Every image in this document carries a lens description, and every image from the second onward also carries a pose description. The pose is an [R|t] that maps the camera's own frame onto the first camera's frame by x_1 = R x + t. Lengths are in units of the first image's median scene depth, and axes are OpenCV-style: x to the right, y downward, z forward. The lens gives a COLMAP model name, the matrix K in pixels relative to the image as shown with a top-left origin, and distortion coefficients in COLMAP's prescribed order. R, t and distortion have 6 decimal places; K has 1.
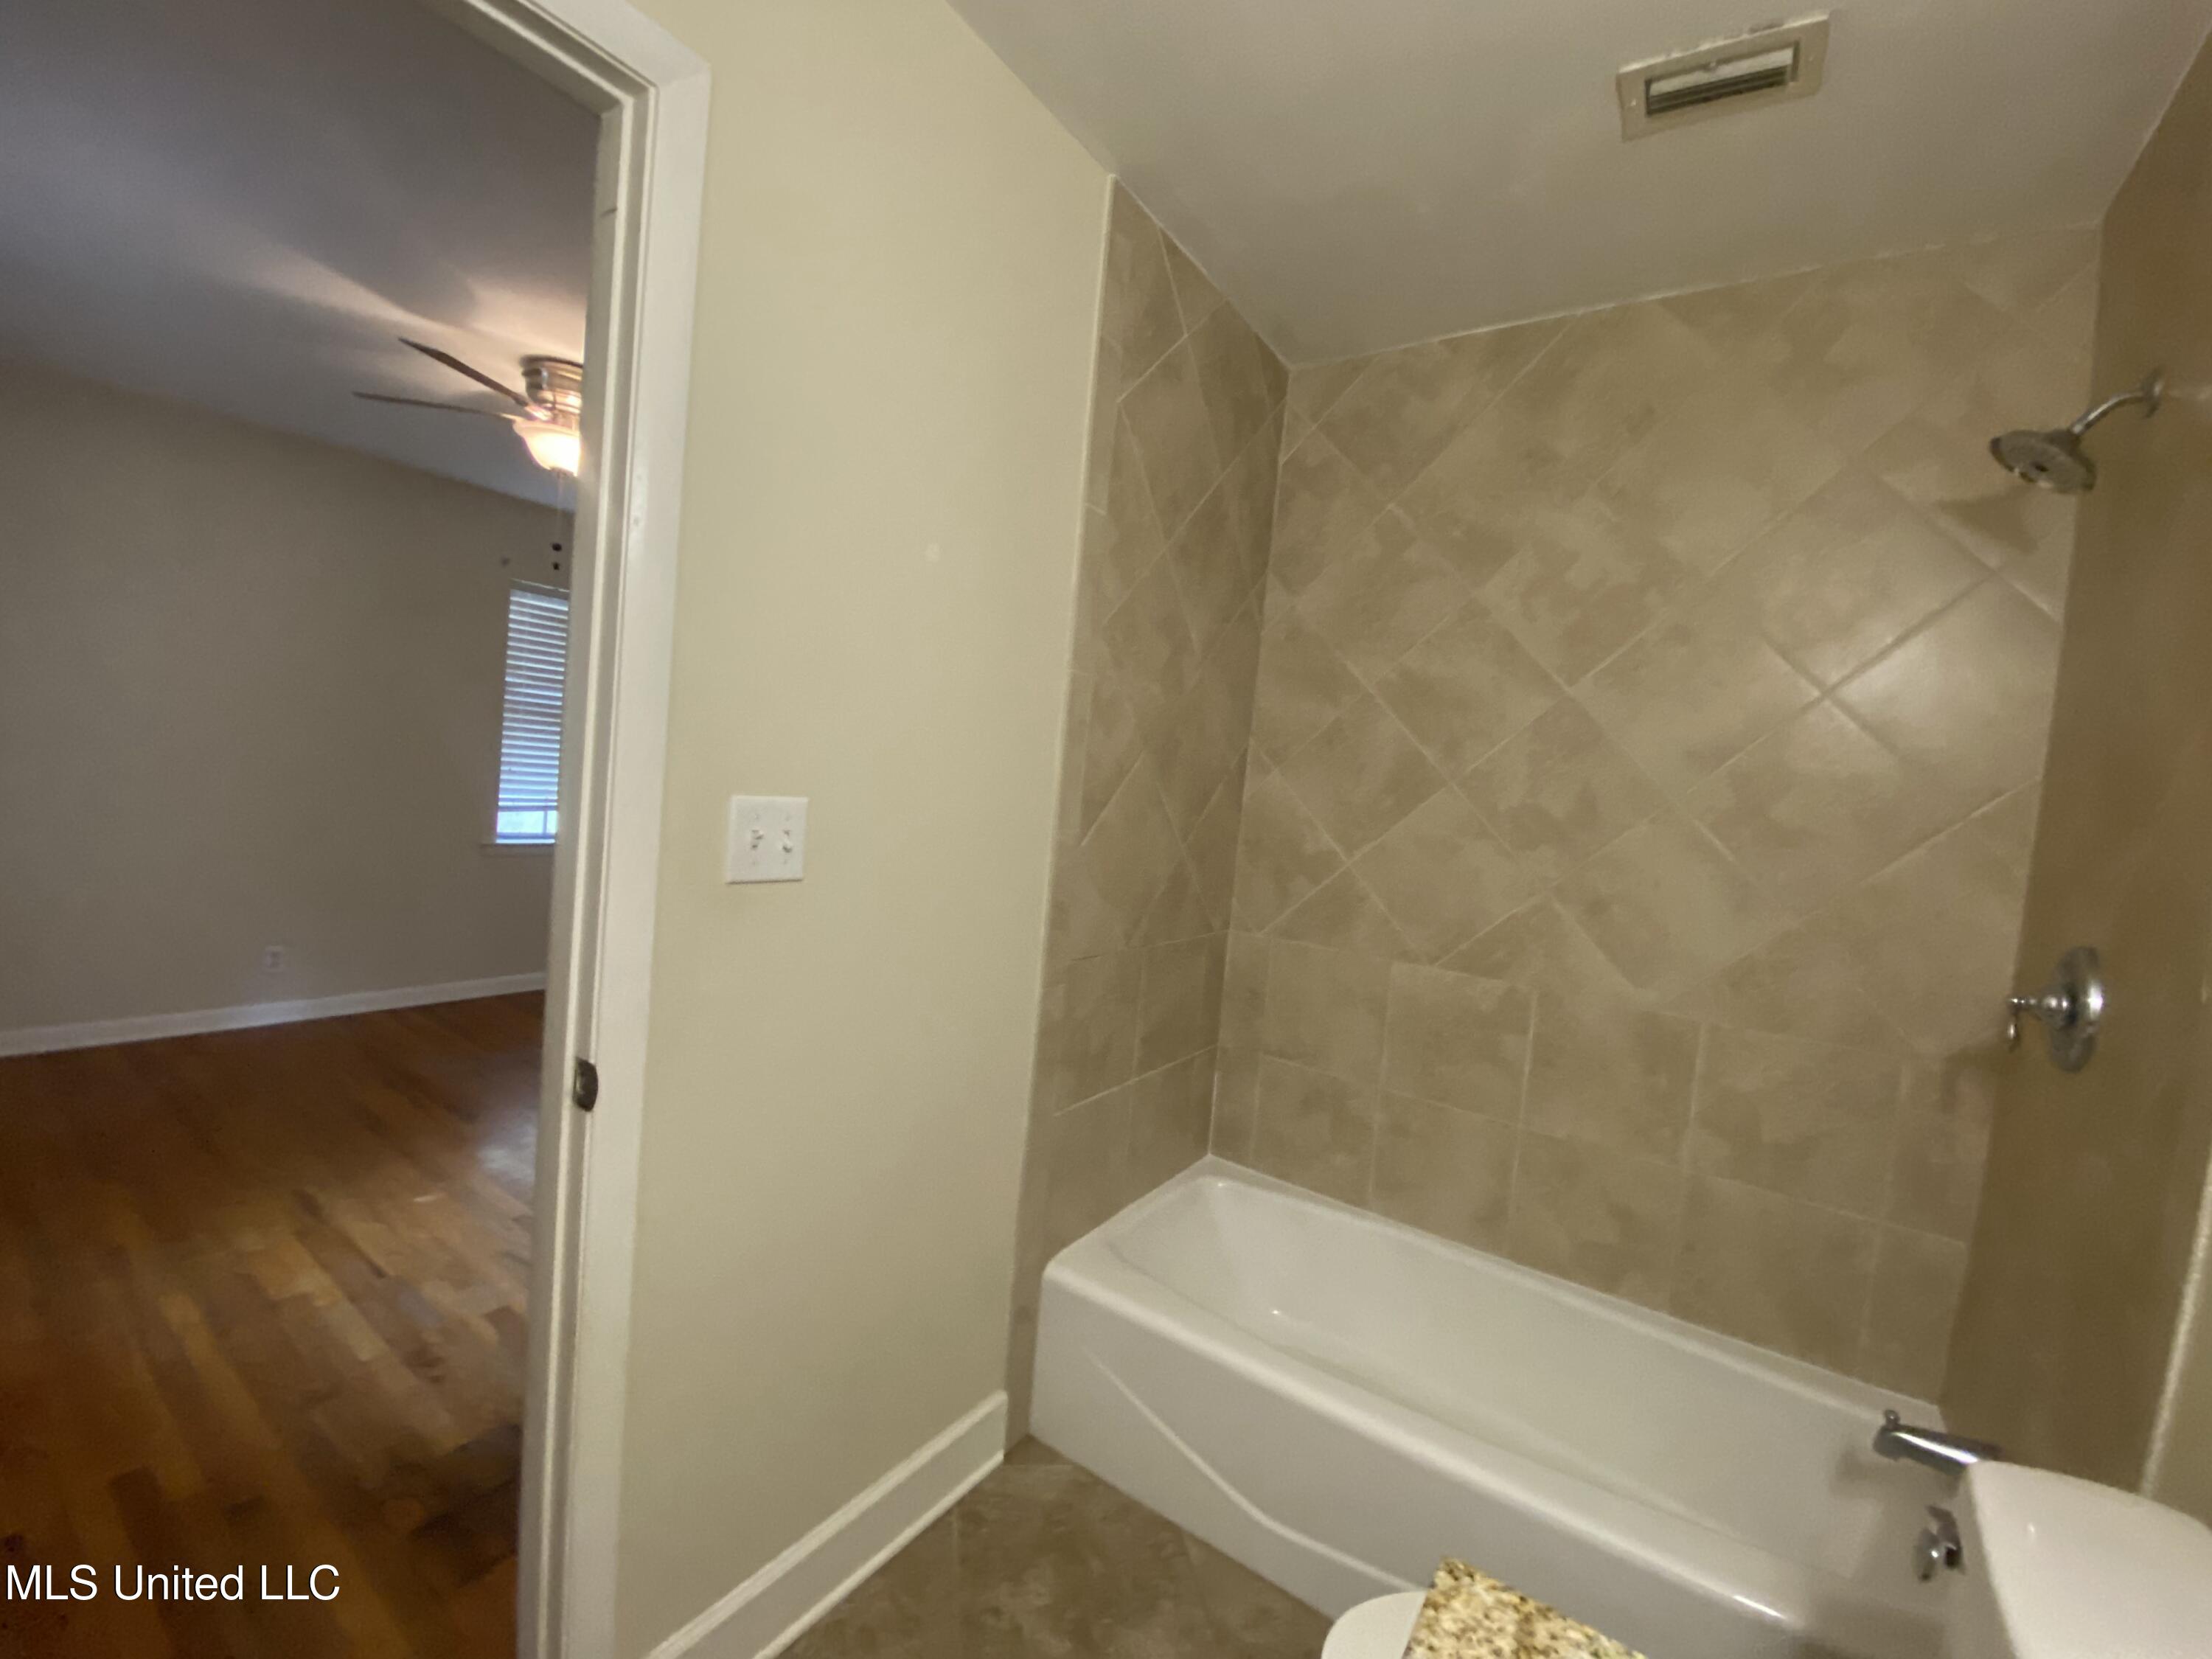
lens RADIAL K [[921.3, 0, 1106.0], [0, 921.3, 829.5], [0, 0, 1]] dist [-0.000088, -0.013469]
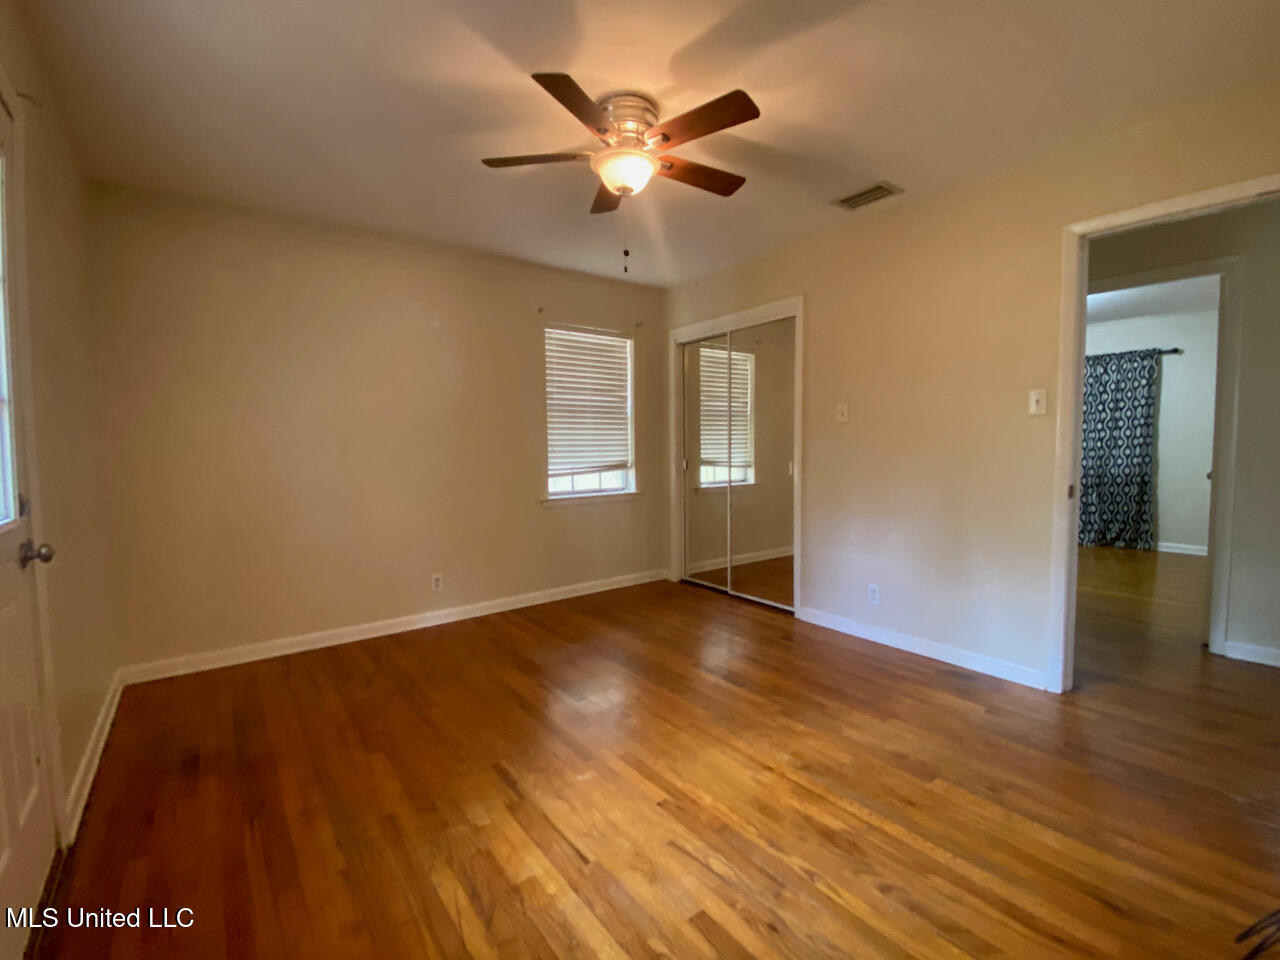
lens RADIAL K [[581.7, 0, 640.0], [0, 581.7, 480.0], [0, 0, 1]] dist [0.029025, -0.030677]
pose [[0.942196, -0.077930, -0.325874, -0.407921], [0.079081, 0.996821, -0.009737, 0.009082], [0.325596, -0.016596, 0.945363, 0.288995]]
